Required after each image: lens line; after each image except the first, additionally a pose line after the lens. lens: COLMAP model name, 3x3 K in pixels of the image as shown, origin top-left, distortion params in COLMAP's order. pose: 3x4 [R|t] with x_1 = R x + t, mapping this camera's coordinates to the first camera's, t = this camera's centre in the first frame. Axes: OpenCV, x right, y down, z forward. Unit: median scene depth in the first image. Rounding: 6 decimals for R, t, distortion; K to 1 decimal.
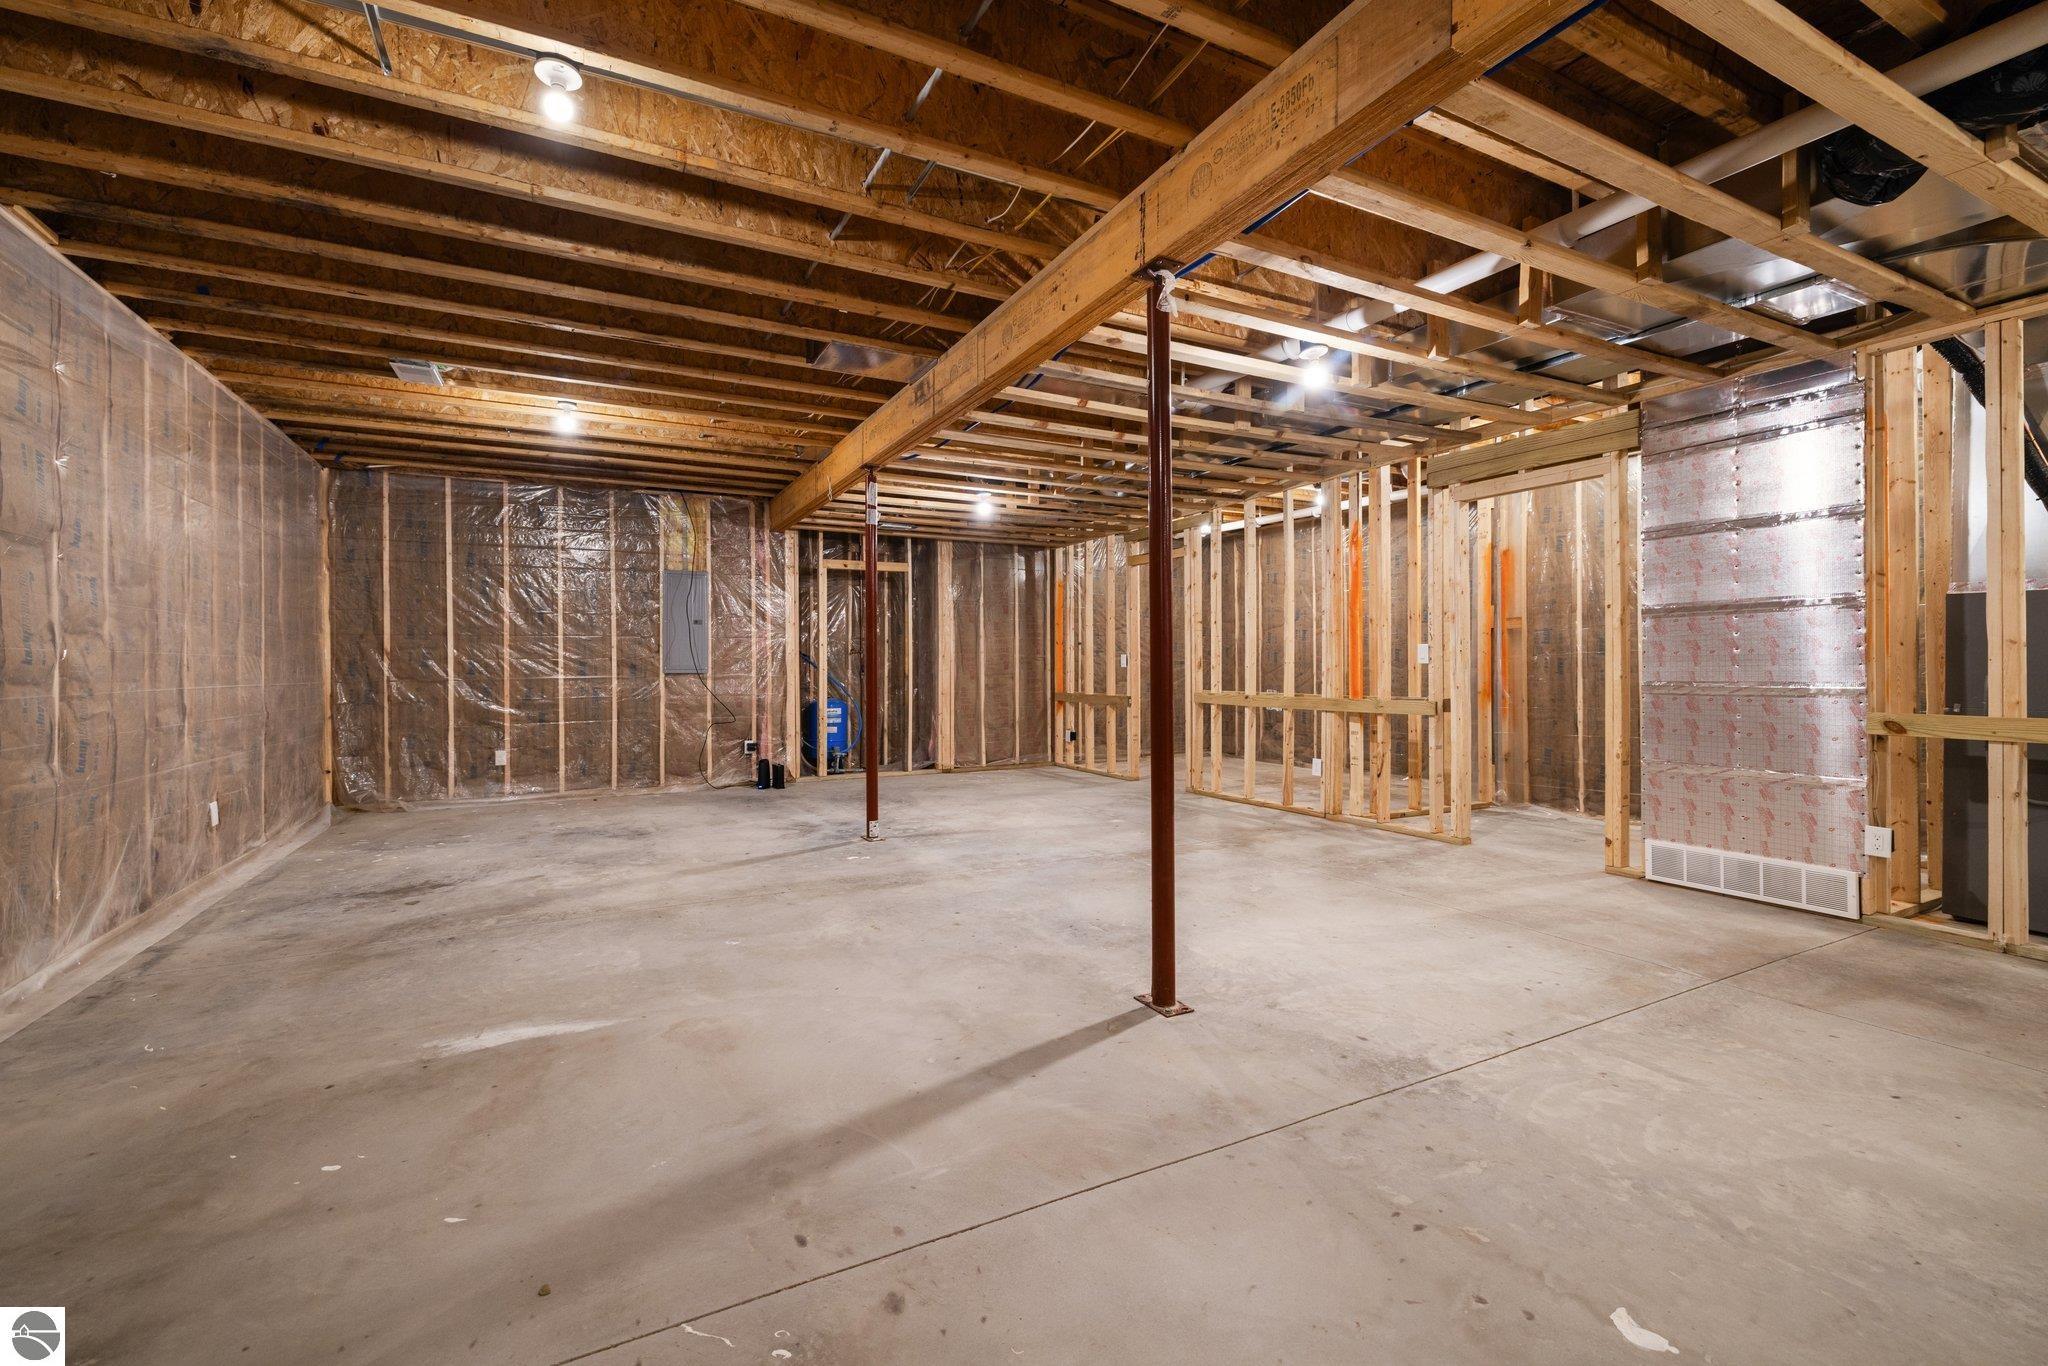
lens RADIAL K [[866.5, 0, 1013.2], [0, 866.5, 664.1], [0, 0, 1]] dist [0.000093, 0.000102]
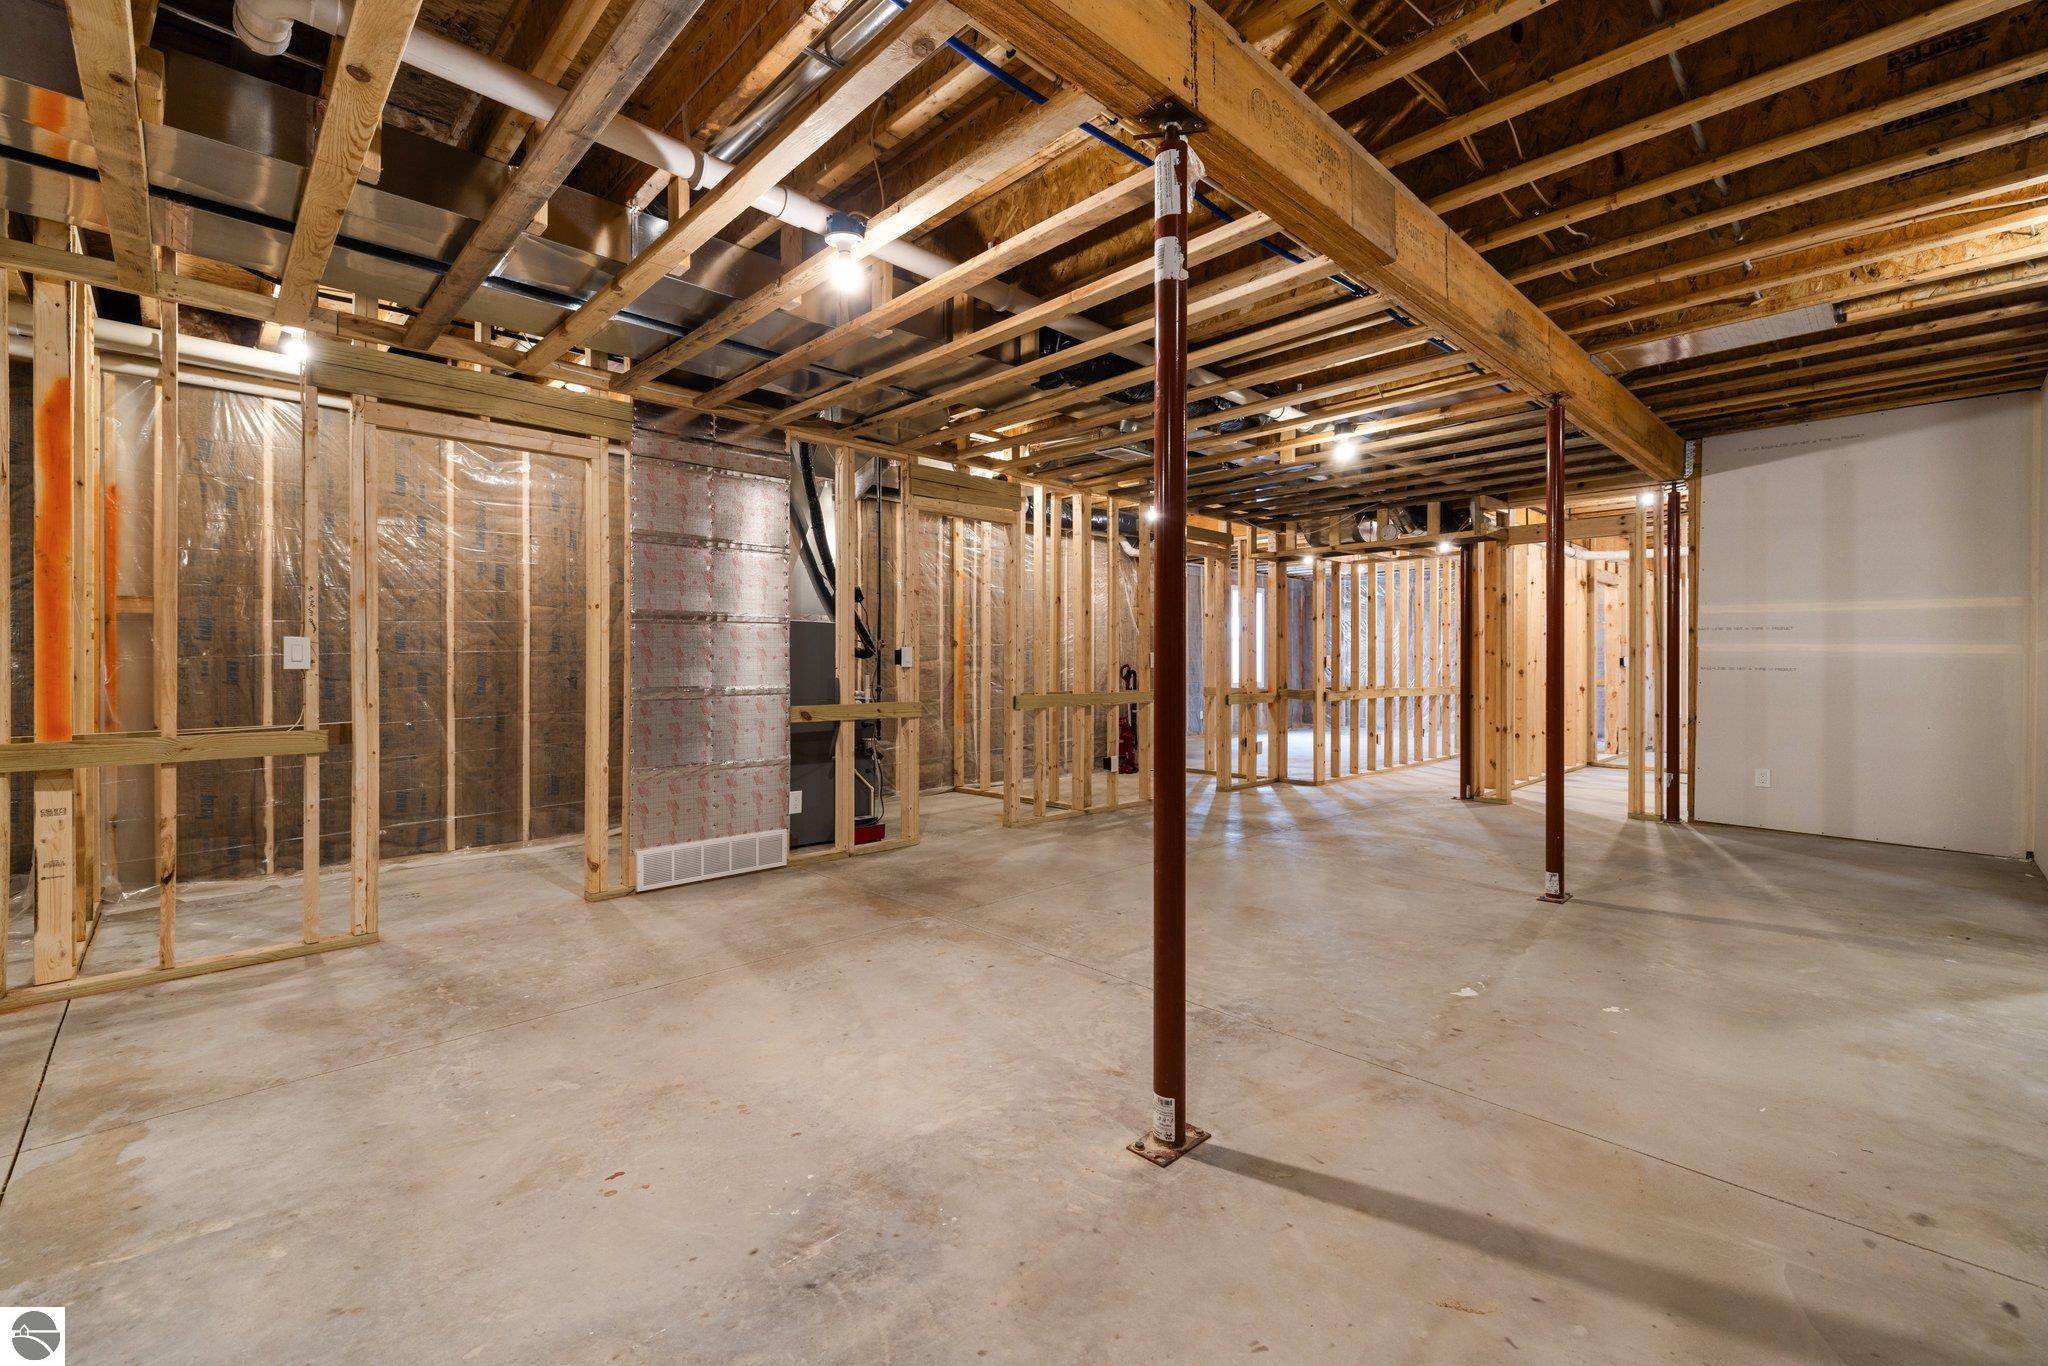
lens RADIAL K [[866.5, 0, 1013.2], [0, 866.5, 664.1], [0, 0, 1]] dist [0.000093, 0.000102]
pose [[-0.289062, 0.007422, 0.957282, -0.466922], [0.000564, 0.999971, -0.007583, 0.001650], [-0.957310, -0.001652, -0.289058, 1.295719]]
